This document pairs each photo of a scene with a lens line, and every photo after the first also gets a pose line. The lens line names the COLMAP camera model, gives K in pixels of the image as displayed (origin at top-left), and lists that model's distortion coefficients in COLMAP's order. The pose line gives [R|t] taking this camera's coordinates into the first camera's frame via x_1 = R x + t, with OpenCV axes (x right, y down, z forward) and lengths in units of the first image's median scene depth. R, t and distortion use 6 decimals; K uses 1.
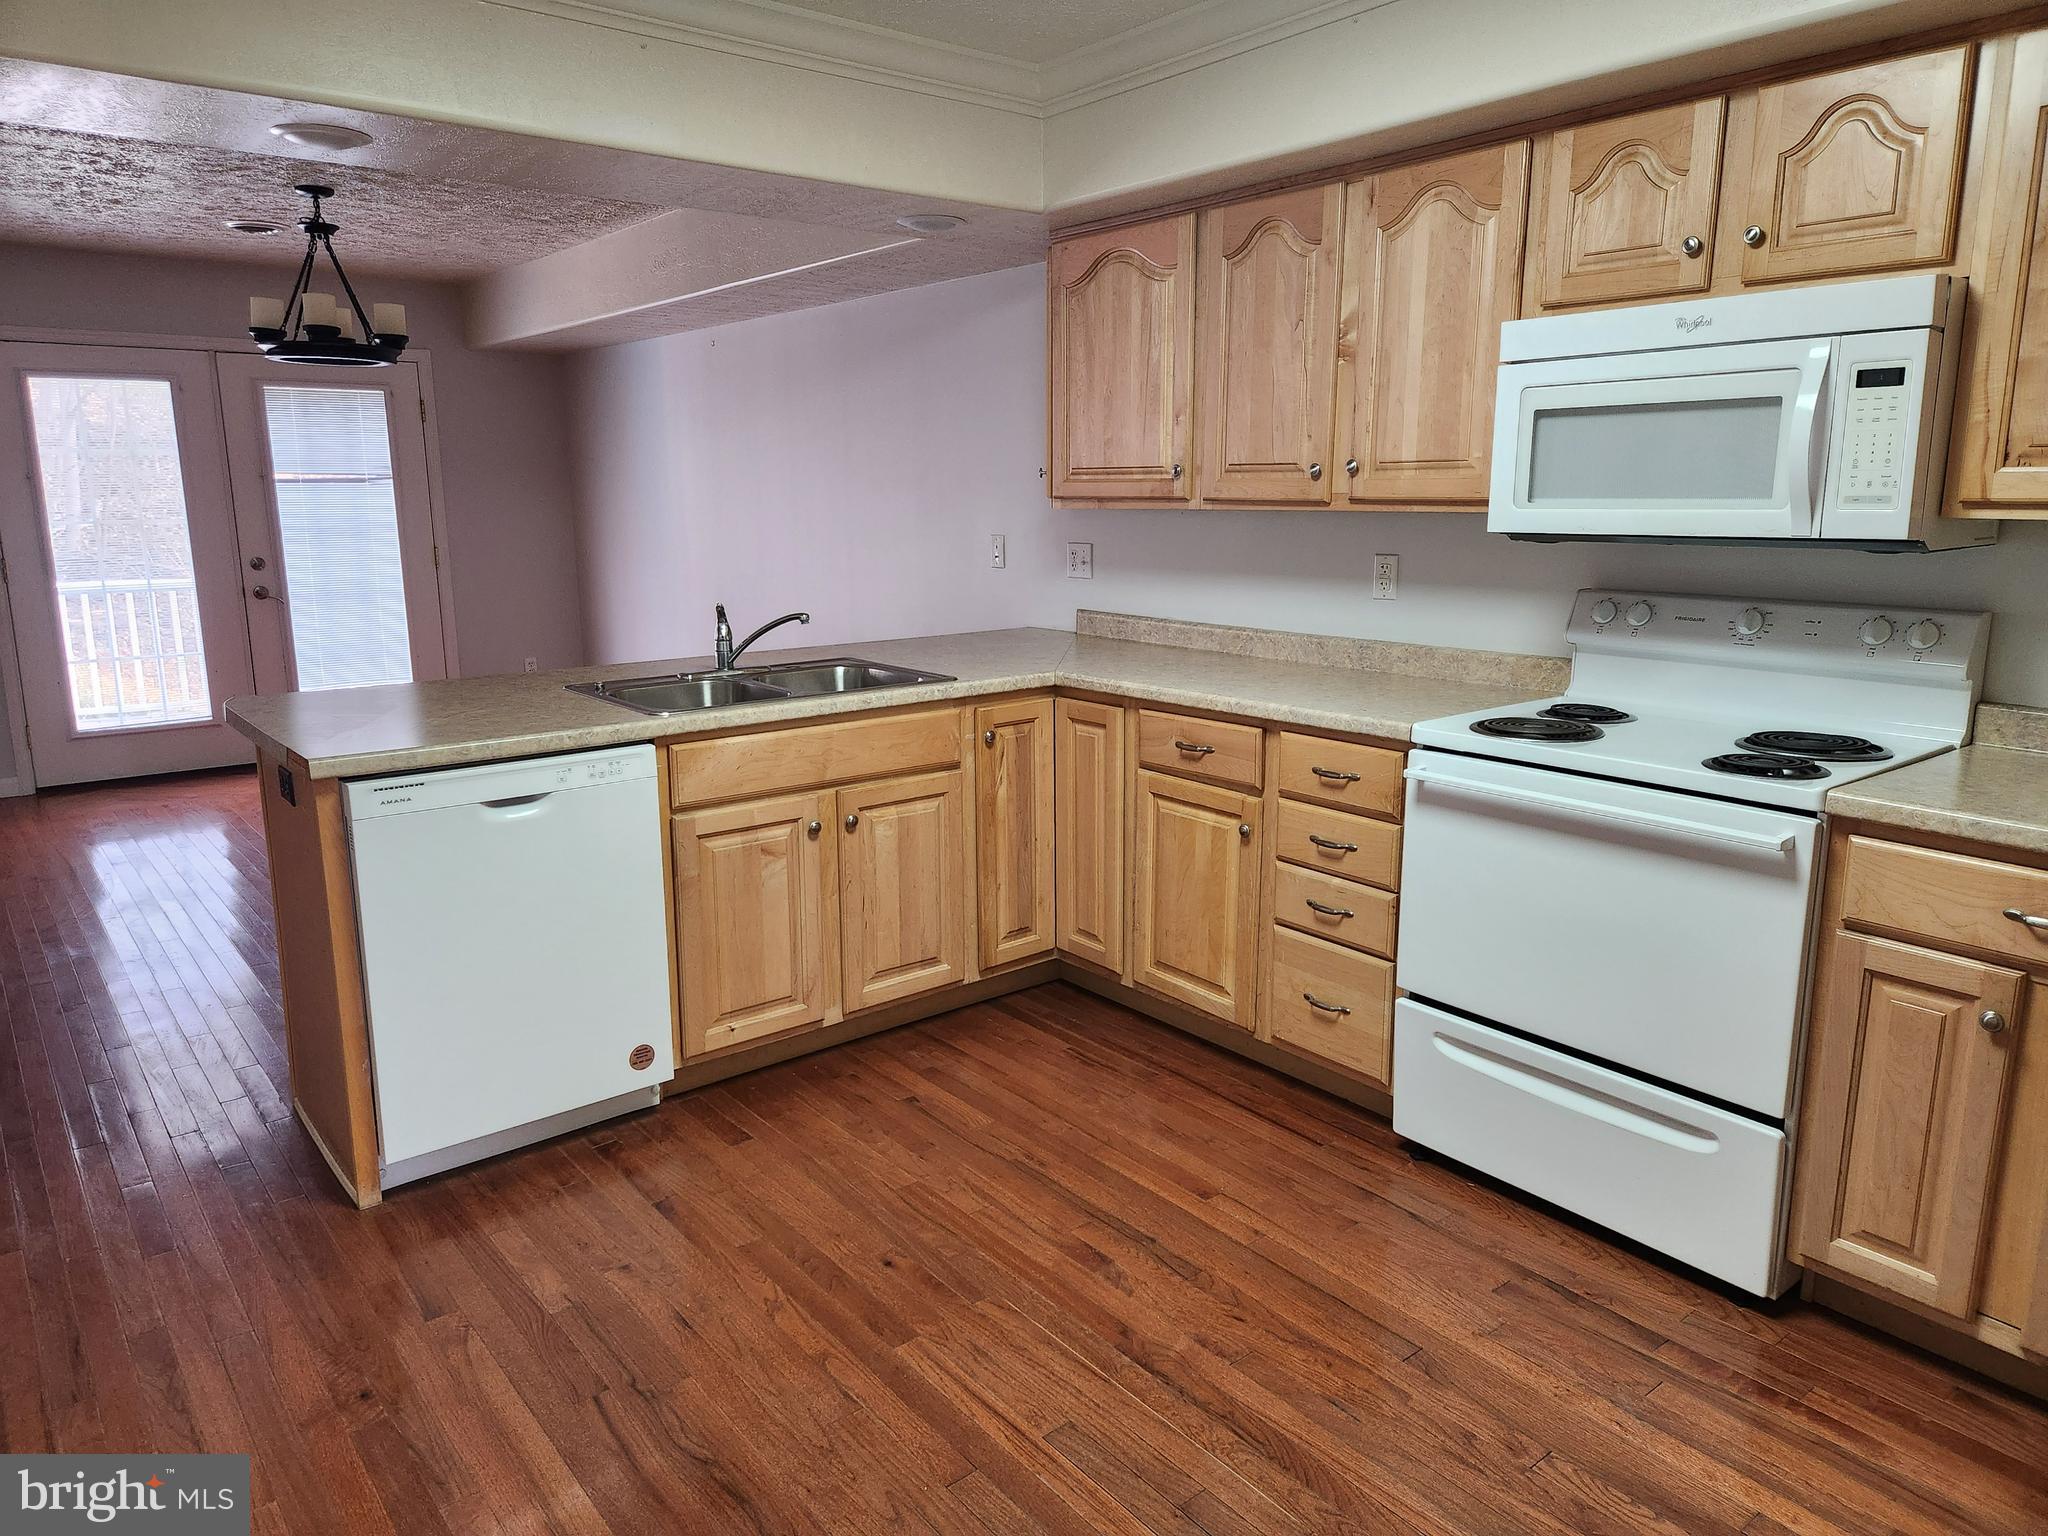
lens RADIAL K [[1356.5, 0, 1022.2], [0, 1356.5, 764.0], [0, 0, 1]] dist [0.058114, -0.010247]
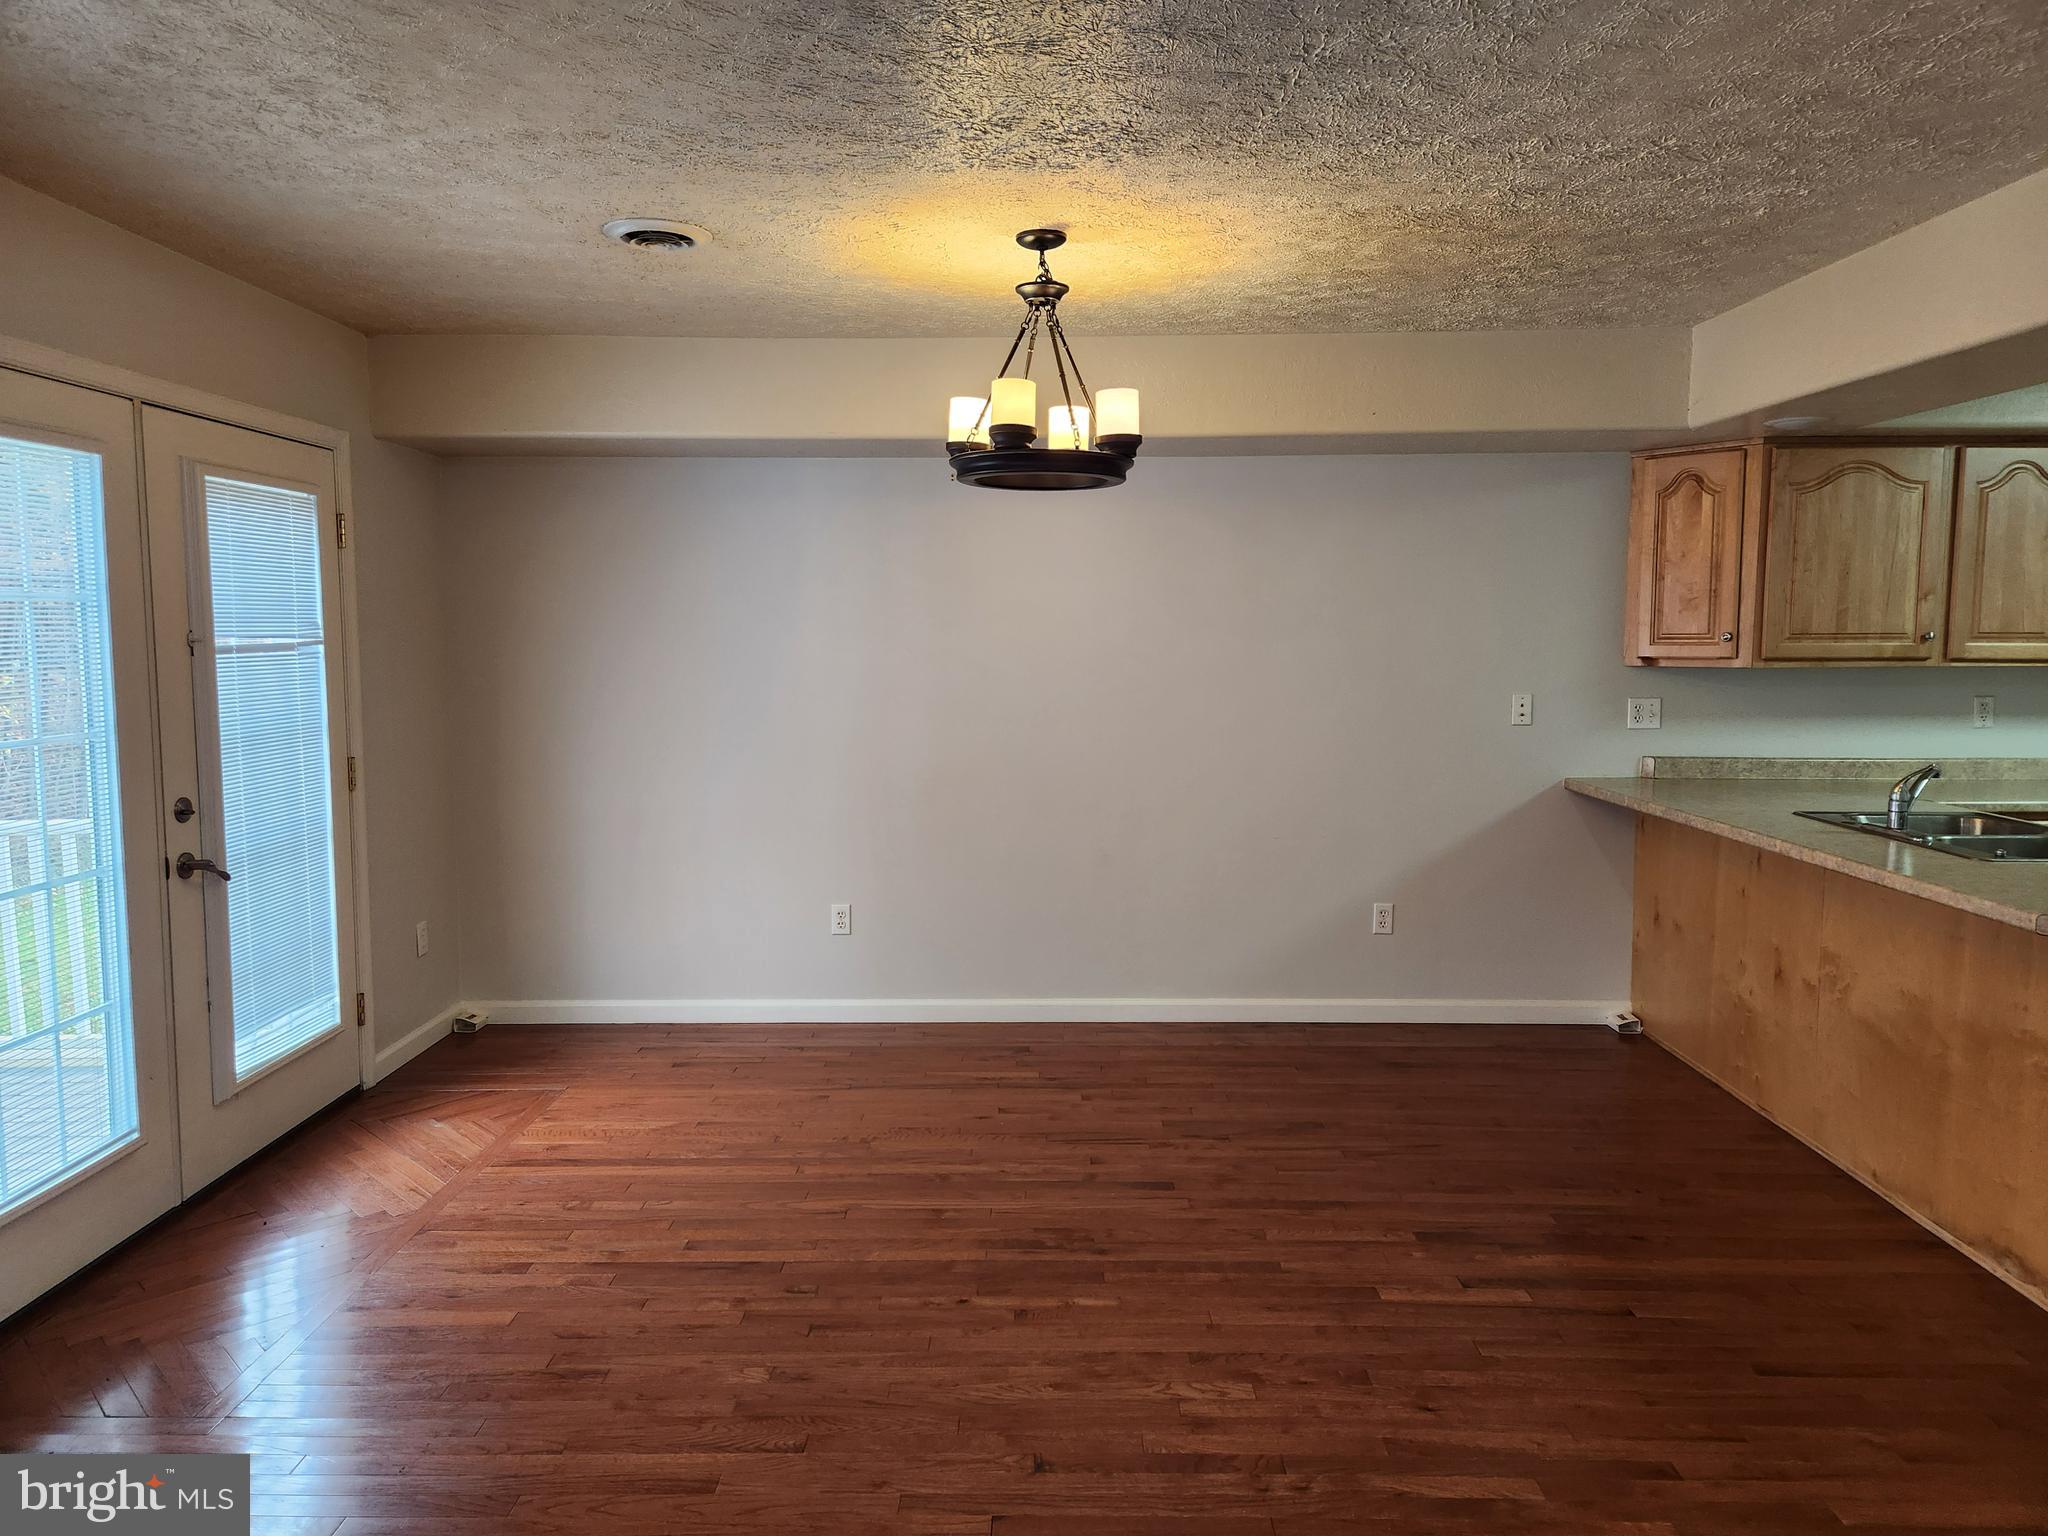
lens RADIAL K [[1356.5, 0, 1017.3], [0, 1356.5, 757.7], [0, 0, 1]] dist [0.058114, -0.010247]
pose [[0.635054, -0.064814, 0.769744, -1.760973], [0.154700, 0.986958, -0.044527, -0.218403], [-0.756818, 0.147356, 0.636798, 1.024089]]
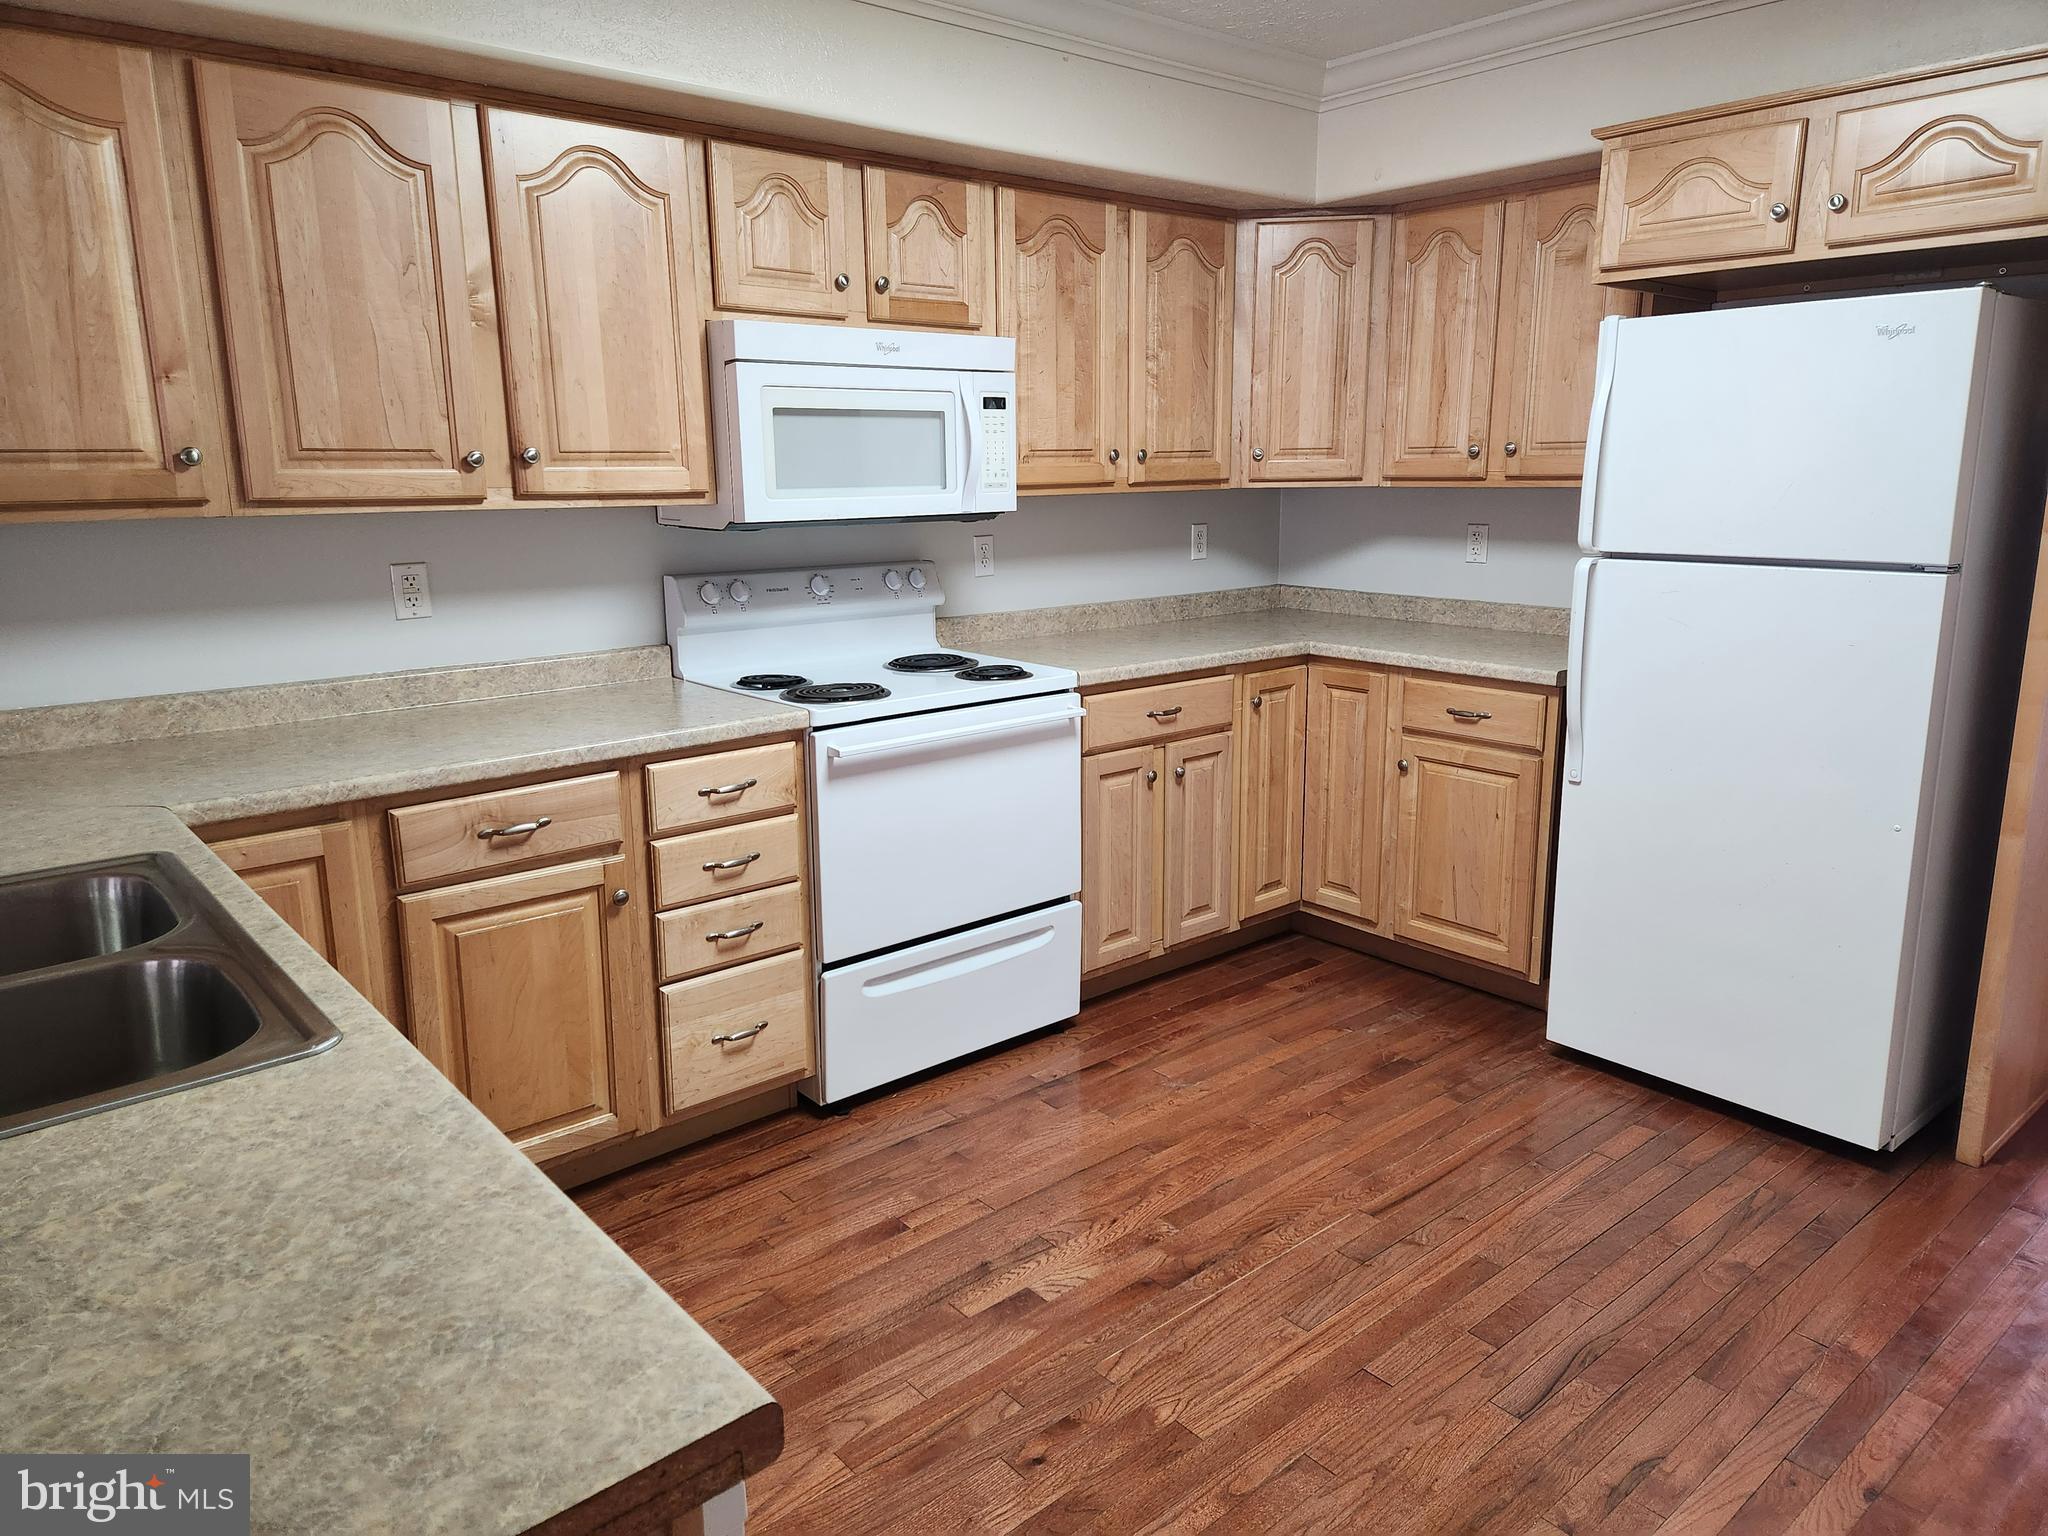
lens RADIAL K [[1356.5, 0, 1026.8], [0, 1356.5, 757.6], [0, 0, 1]] dist [0.058114, -0.010247]
pose [[-0.032576, -0.210614, 0.977026, -0.684444], [0.213311, 0.953557, 0.212667, -0.167393], [-0.976441, 0.215339, 0.013863, 0.786451]]
